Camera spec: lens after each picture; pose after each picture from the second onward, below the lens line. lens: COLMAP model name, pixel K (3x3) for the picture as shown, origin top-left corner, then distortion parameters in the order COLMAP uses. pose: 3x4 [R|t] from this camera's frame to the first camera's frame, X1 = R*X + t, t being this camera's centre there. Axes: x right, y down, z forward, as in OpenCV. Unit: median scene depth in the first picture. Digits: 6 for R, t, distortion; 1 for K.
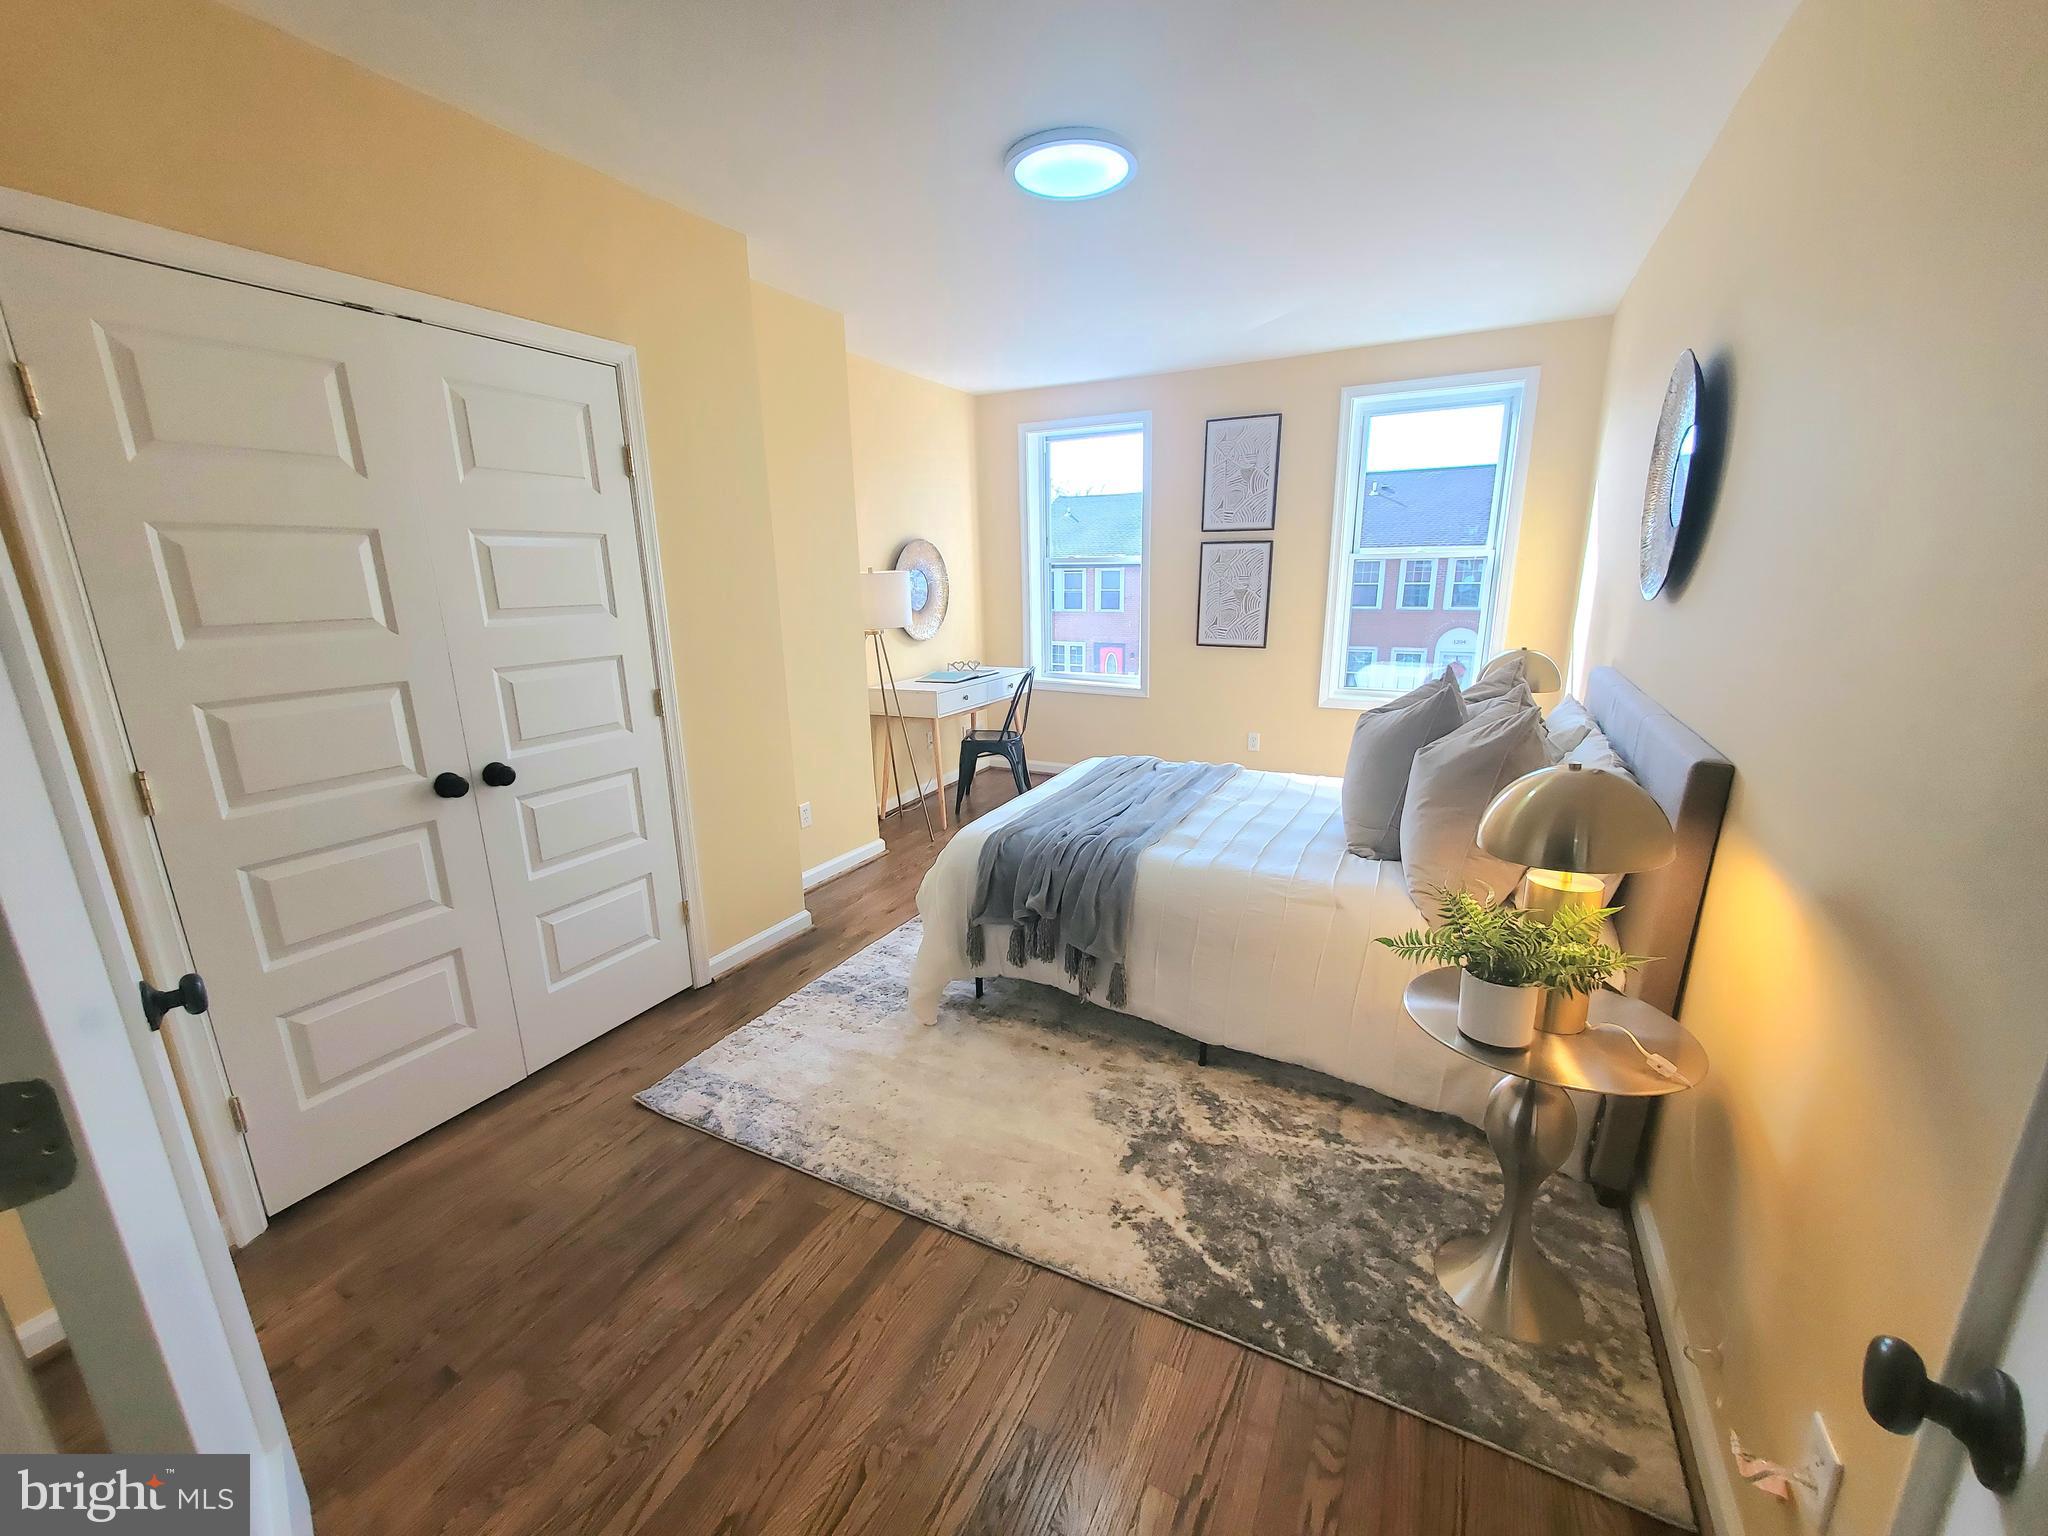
lens RADIAL K [[811.3, 0, 1025.6], [0, 811.3, 774.6], [0, 0, 1]] dist [0.002442, -0.000292]
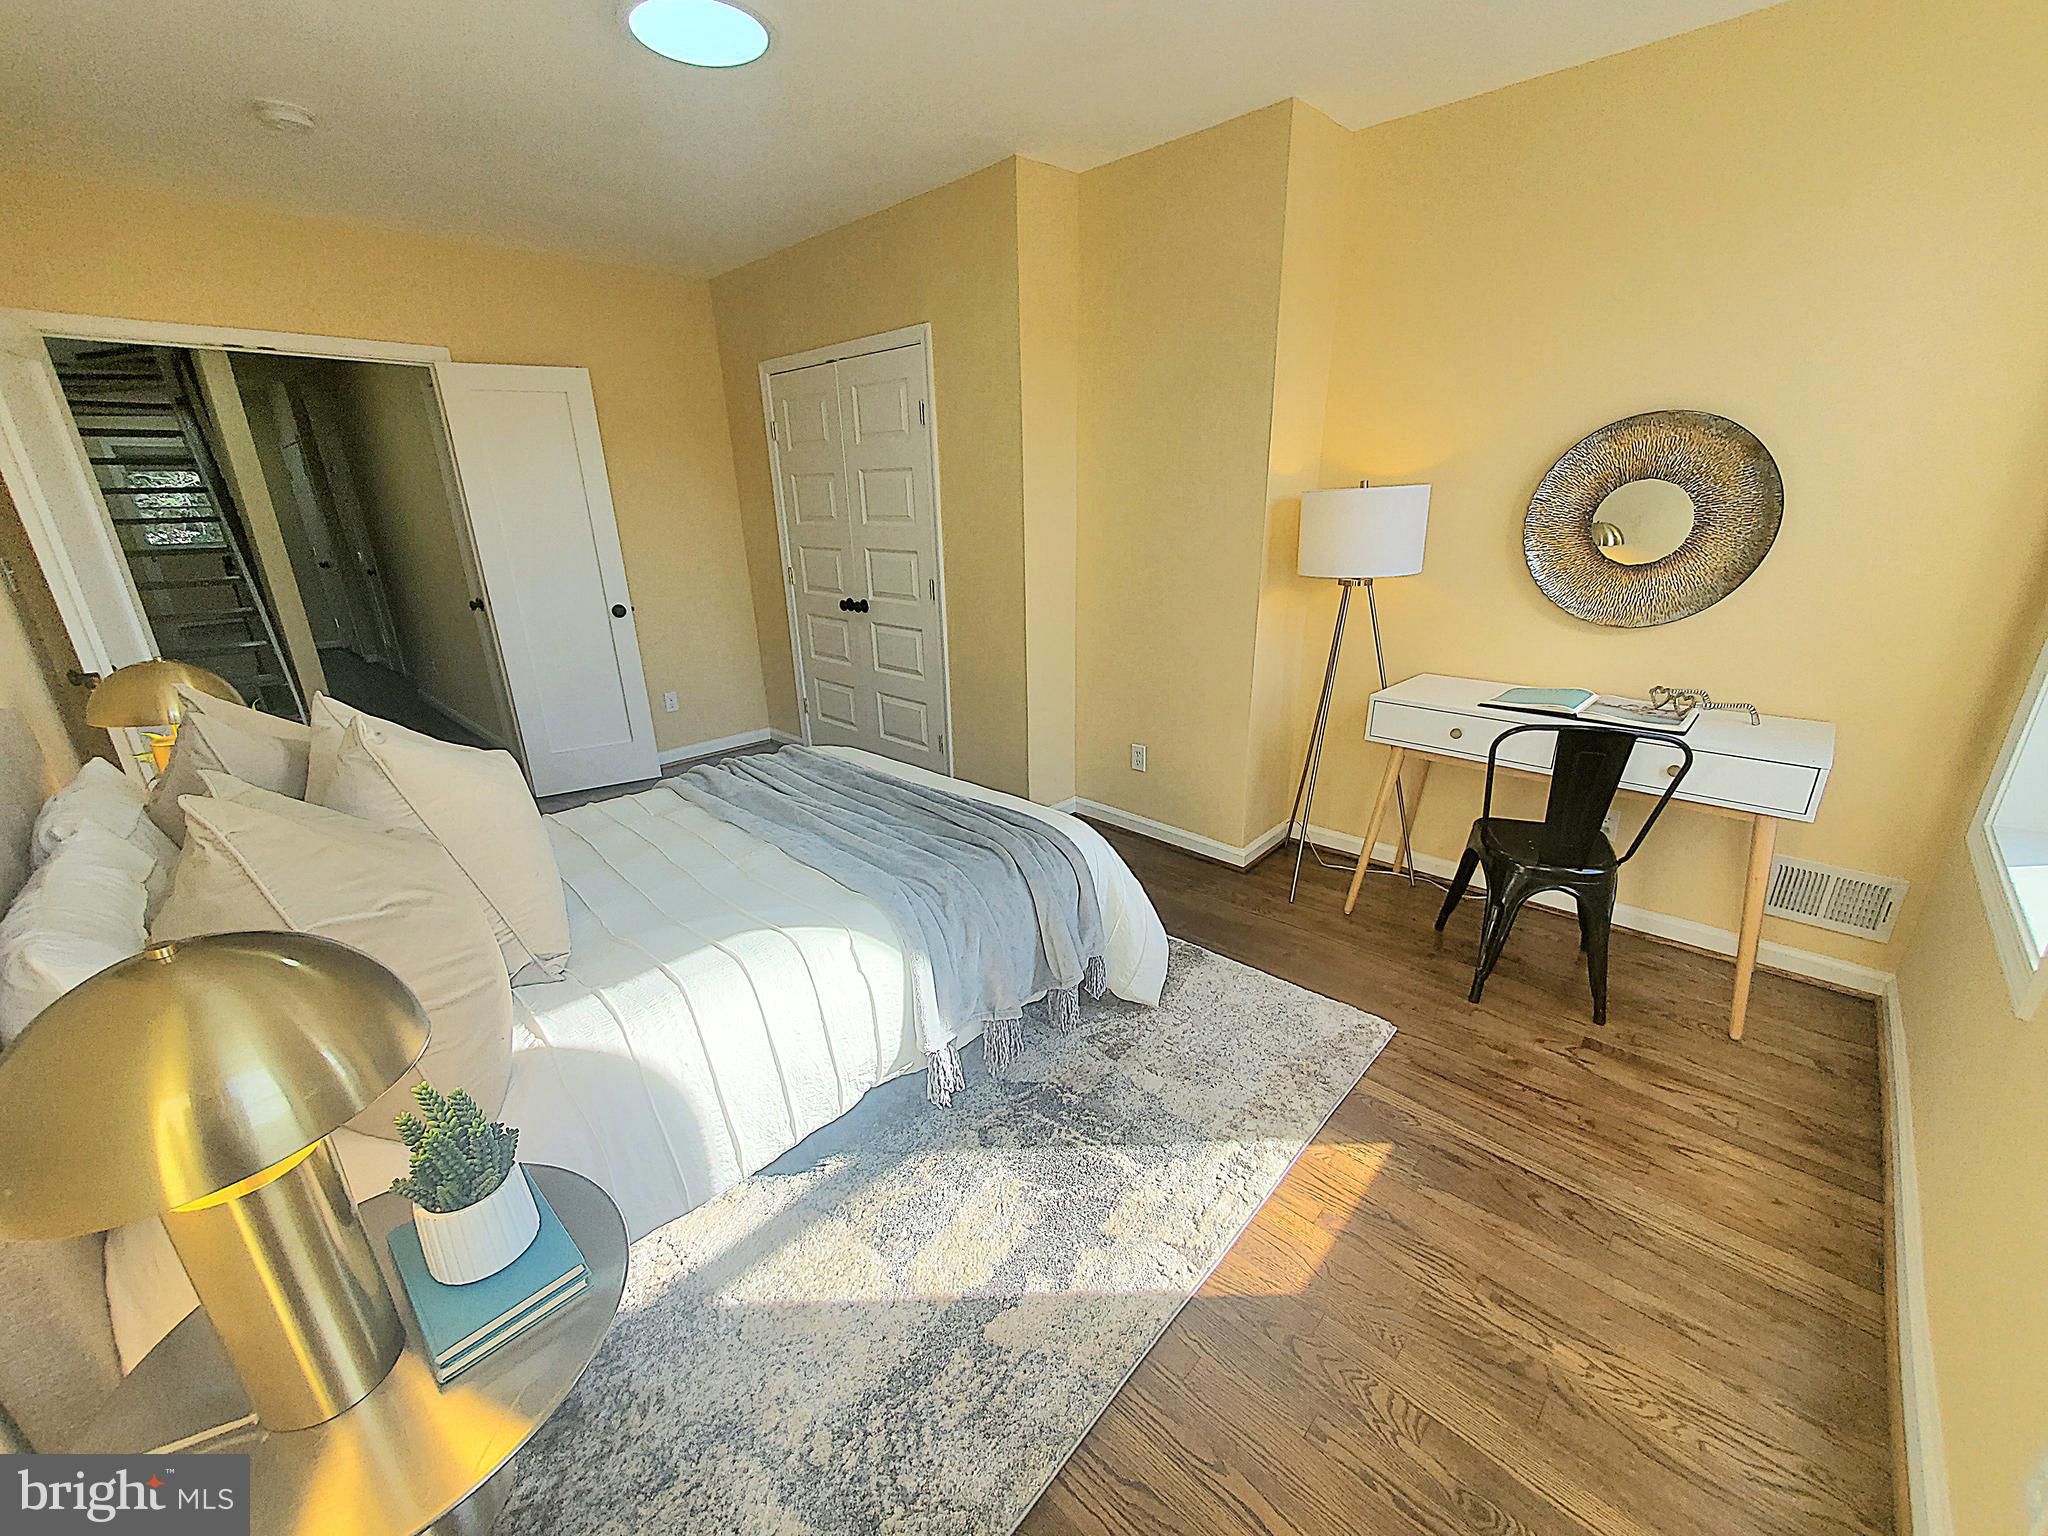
lens RADIAL K [[811.3, 0, 1025.6], [0, 811.3, 774.6], [0, 0, 1]] dist [0.002442, -0.000292]
pose [[-0.272317, 0.340884, -0.899801, 0.975555], [-0.212214, 0.890838, 0.401713, -0.452648], [0.938514, 0.300343, -0.170250, 1.679875]]
